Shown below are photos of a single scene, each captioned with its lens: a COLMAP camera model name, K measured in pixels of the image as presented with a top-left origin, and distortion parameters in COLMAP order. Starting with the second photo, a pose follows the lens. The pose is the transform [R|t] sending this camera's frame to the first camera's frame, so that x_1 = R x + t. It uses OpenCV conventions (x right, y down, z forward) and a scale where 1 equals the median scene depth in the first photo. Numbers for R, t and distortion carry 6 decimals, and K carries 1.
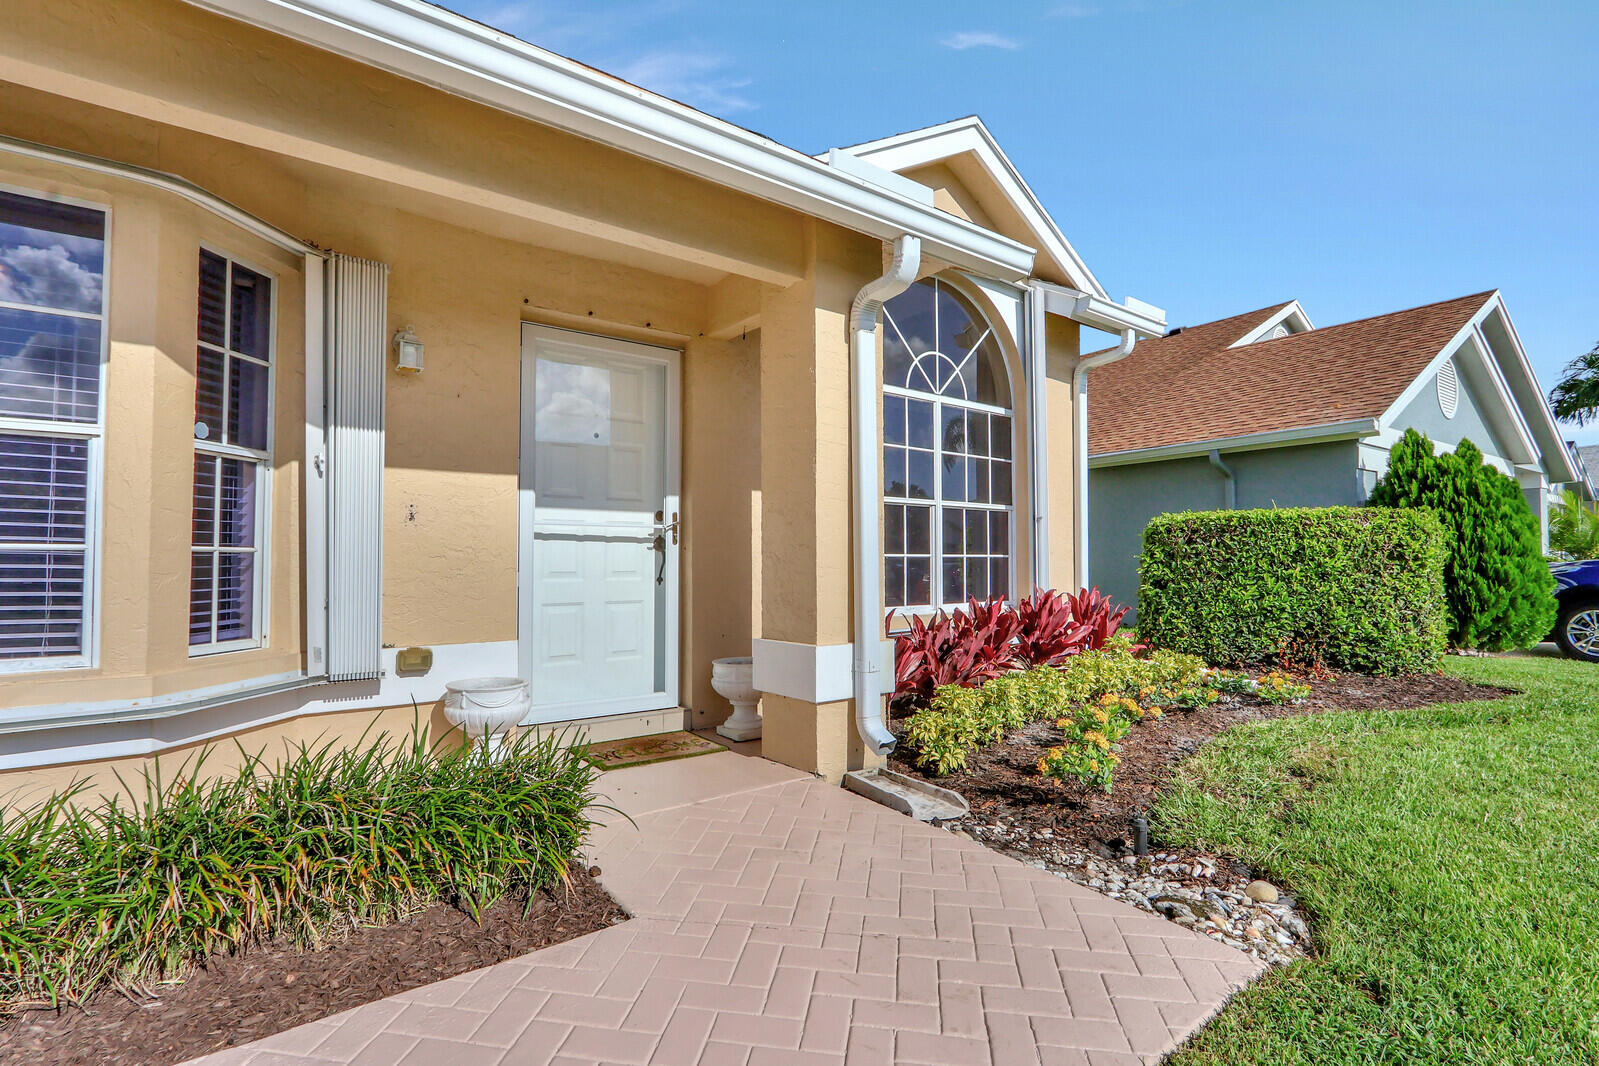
lens RADIAL K [[756.8, 0, 791.6], [0, 756.8, 540.1], [0, 0, 1]] dist [-0.009742, 0.000303]
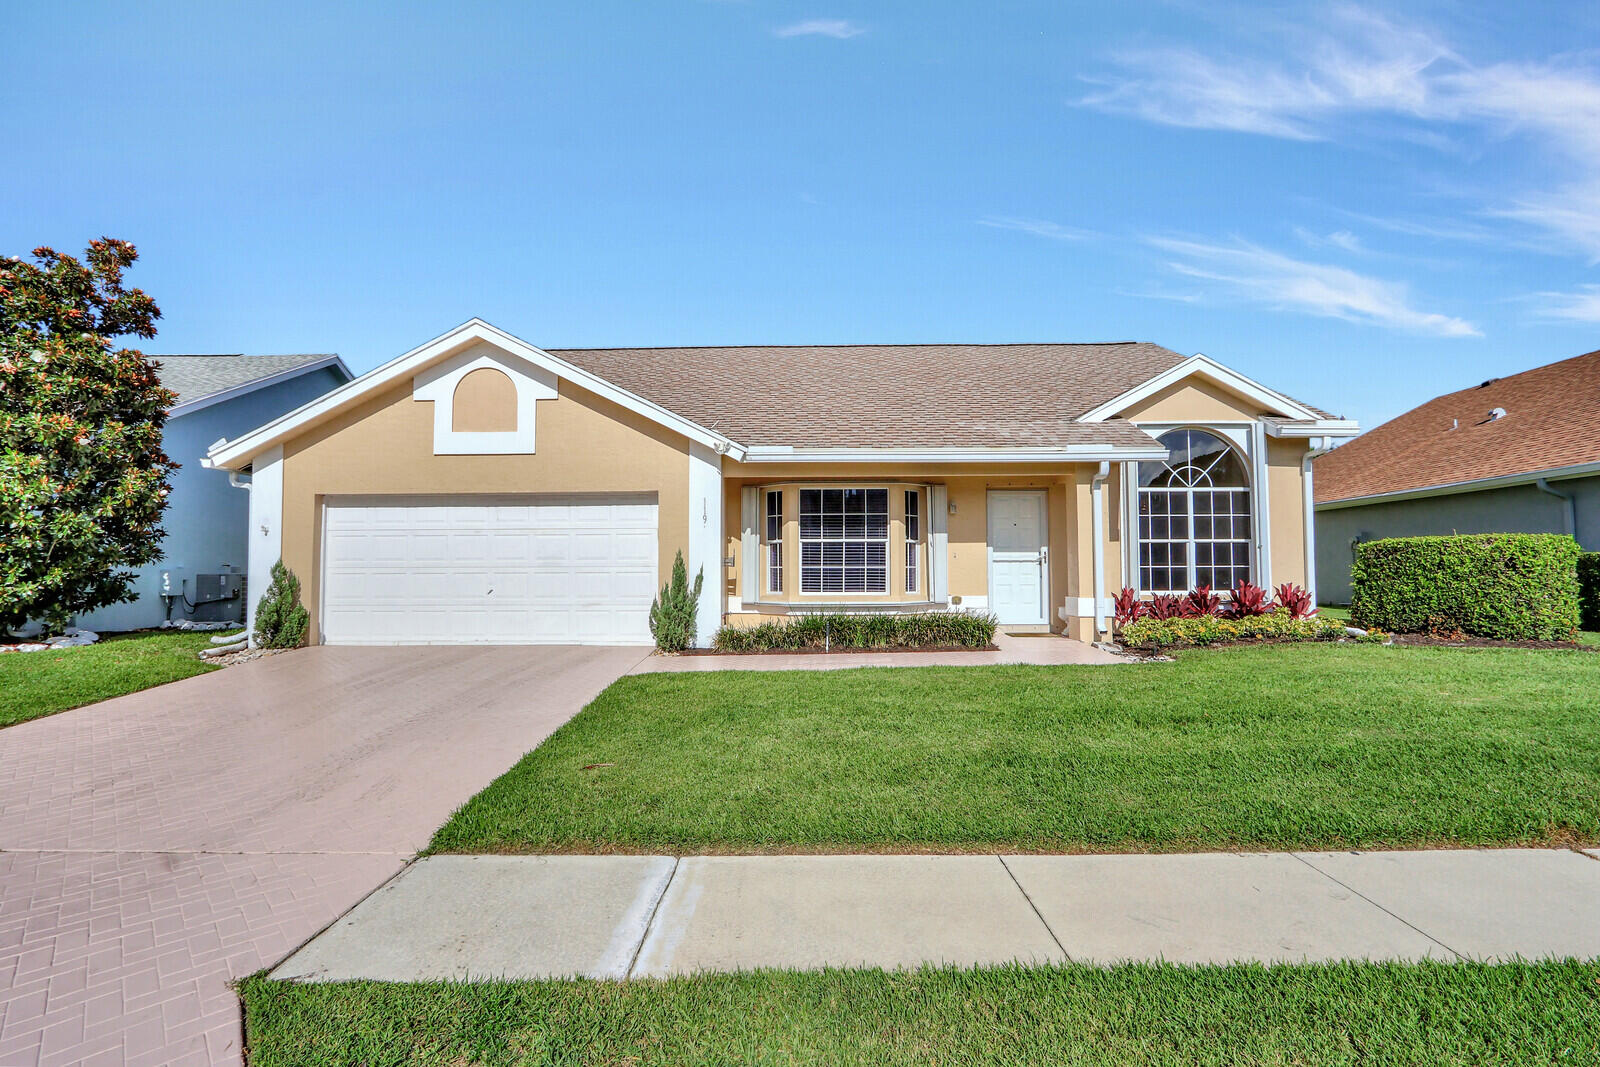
lens RADIAL K [[757.3, 0, 799.0], [0, 757.3, 538.4], [0, 0, 1]] dist [-0.009742, 0.000303]
pose [[0.773545, -0.027639, -0.633138, 0.656679], [0.020368, 0.999617, -0.018752, -0.038089], [0.633414, 0.001610, 0.773812, -1.227964]]
